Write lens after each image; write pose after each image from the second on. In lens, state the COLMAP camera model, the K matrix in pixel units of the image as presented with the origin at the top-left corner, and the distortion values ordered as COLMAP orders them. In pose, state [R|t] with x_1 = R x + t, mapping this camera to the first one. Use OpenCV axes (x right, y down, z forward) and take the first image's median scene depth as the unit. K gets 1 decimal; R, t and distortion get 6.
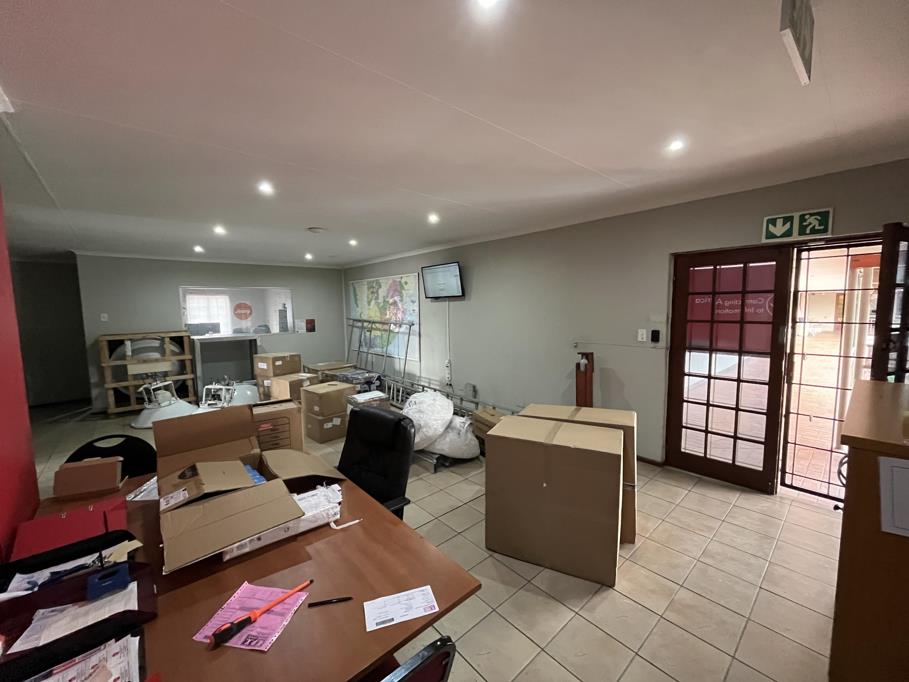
lens RADIAL K [[367.7, 0, 450.9], [0, 367.7, 340.1], [0, 0, 1]] dist [-0.000539, 0.000090]
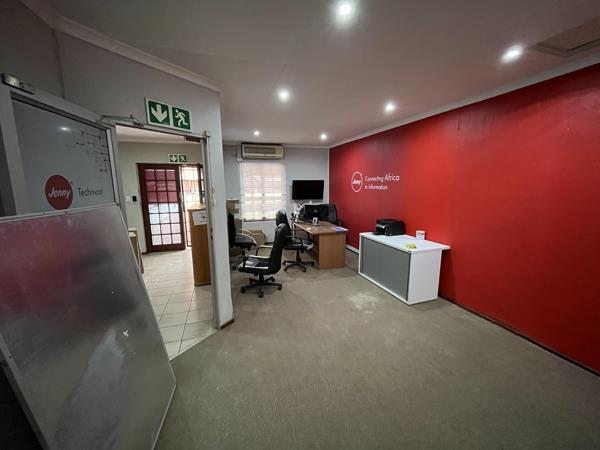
lens RADIAL K [[242.7, 0, 297.6], [0, 242.7, 224.3], [0, 0, 1]] dist [-0.000539, 0.000090]
pose [[0.400667, -0.136615, 0.905981, -0.428243], [0.088500, 0.989968, 0.110141, 0.070333], [-0.911939, 0.036049, 0.408738, -0.538939]]
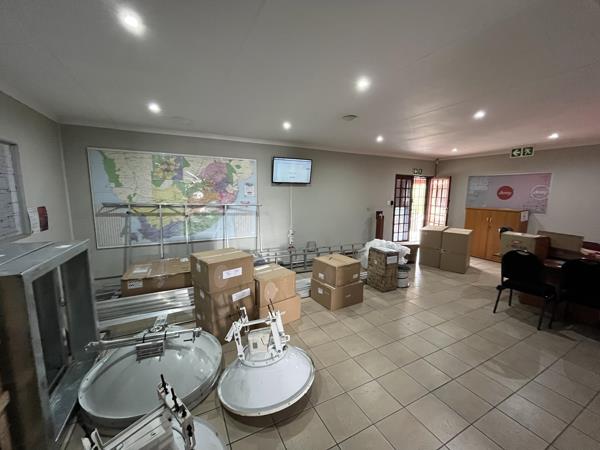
lens RADIAL K [[242.7, 0, 300.3], [0, 242.7, 223.3], [0, 0, 1]] dist [-0.000539, 0.000090]
pose [[0.247481, -0.111837, 0.962417, -1.406793], [0.076022, 0.992495, 0.095783, -0.084927], [-0.965906, 0.049461, 0.254126, 1.203625]]
